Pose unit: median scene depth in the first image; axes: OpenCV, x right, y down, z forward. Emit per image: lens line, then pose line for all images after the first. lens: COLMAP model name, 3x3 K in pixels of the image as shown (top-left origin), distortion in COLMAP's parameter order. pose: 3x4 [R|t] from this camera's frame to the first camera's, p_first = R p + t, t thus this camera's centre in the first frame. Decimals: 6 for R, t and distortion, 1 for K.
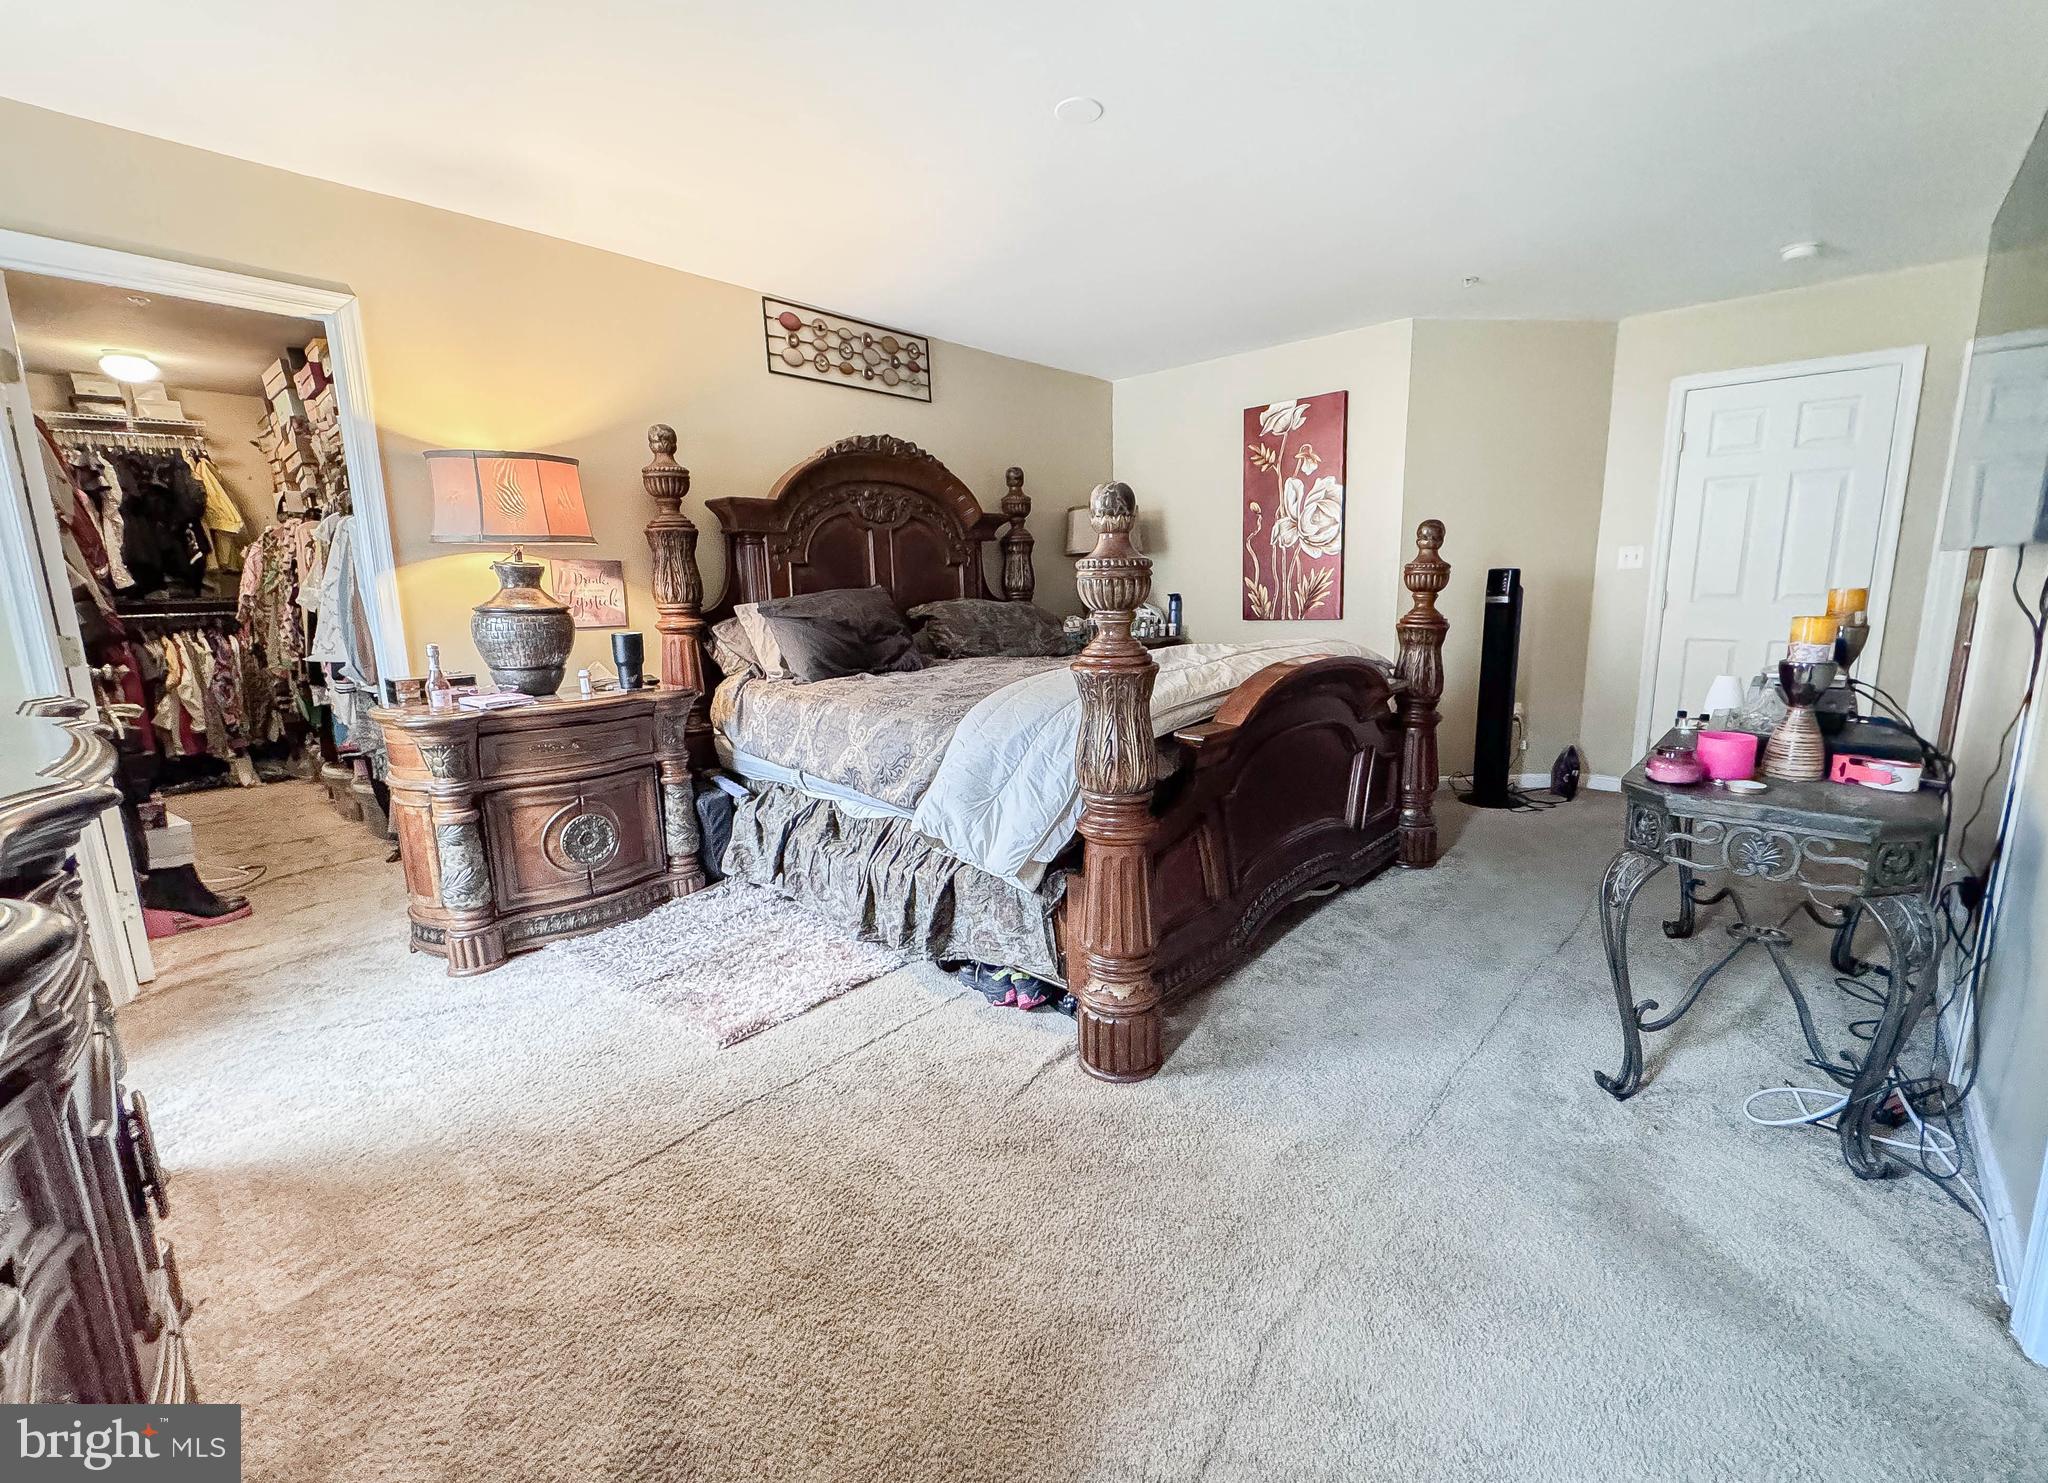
lens RADIAL K [[850.4, 0, 1069.5], [0, 850.4, 734.8], [0, 0, 1]] dist [-0.007458, -0.000008]
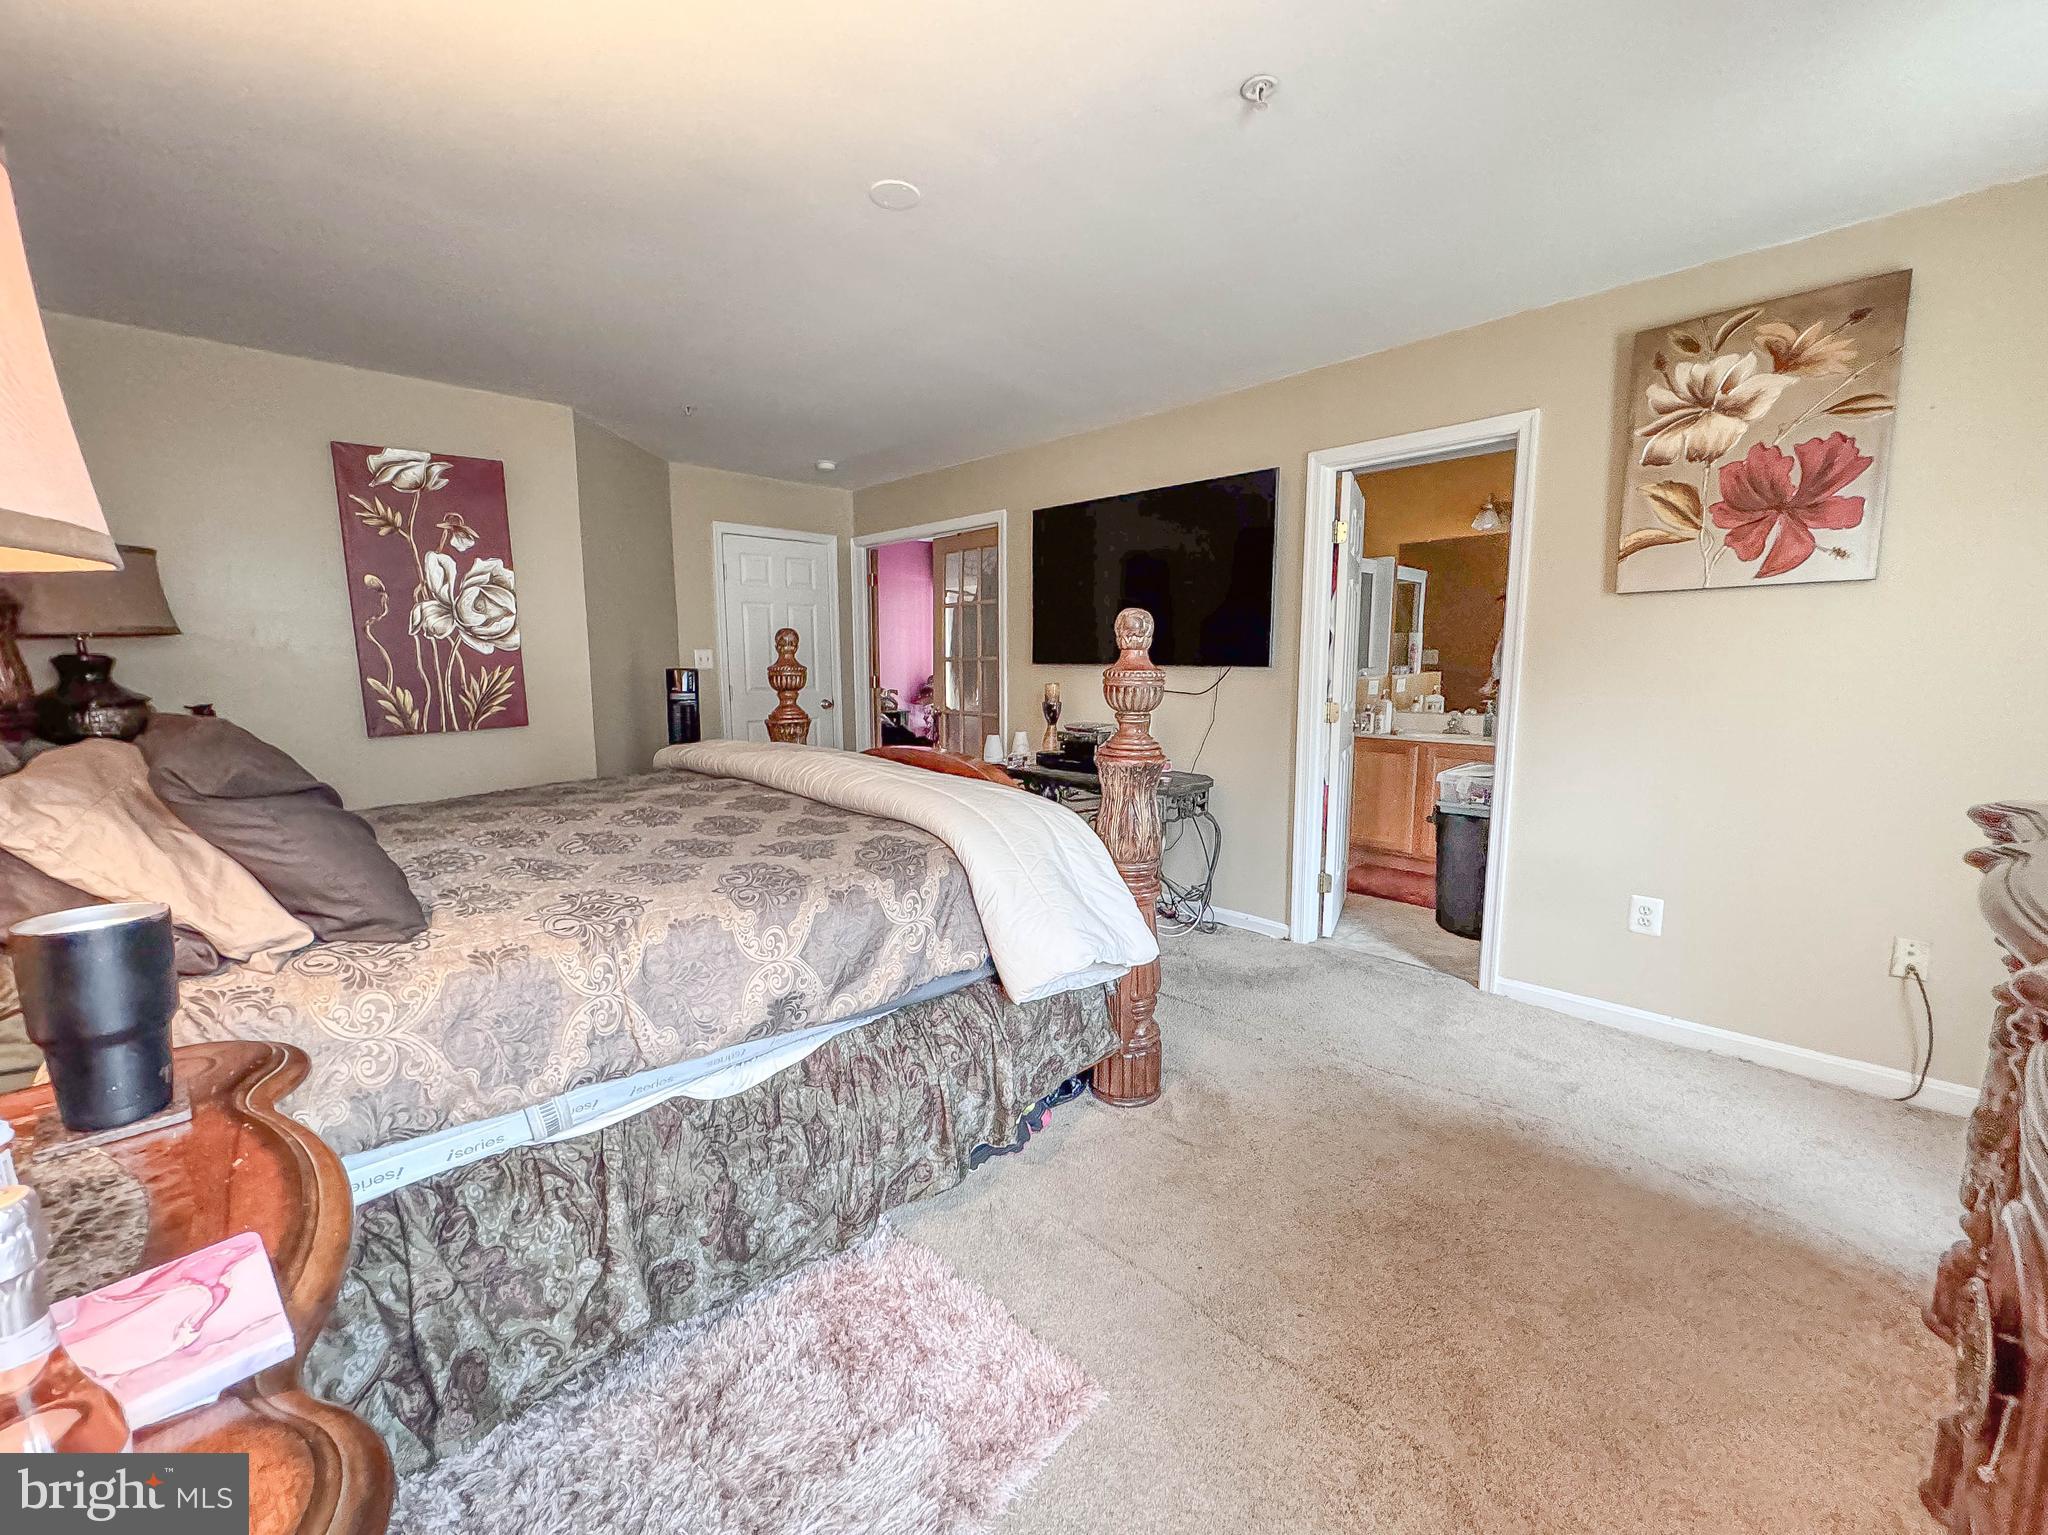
lens RADIAL K [[813.0, 0, 1014.4], [0, 813.0, 765.5], [0, 0, 1]] dist [-0.002523, 0.000262]
pose [[0.080047, -0.112938, 0.990372, -0.660159], [0.179326, 0.978982, 0.097145, -0.124142], [-0.980528, 0.169823, 0.098617, 0.627971]]
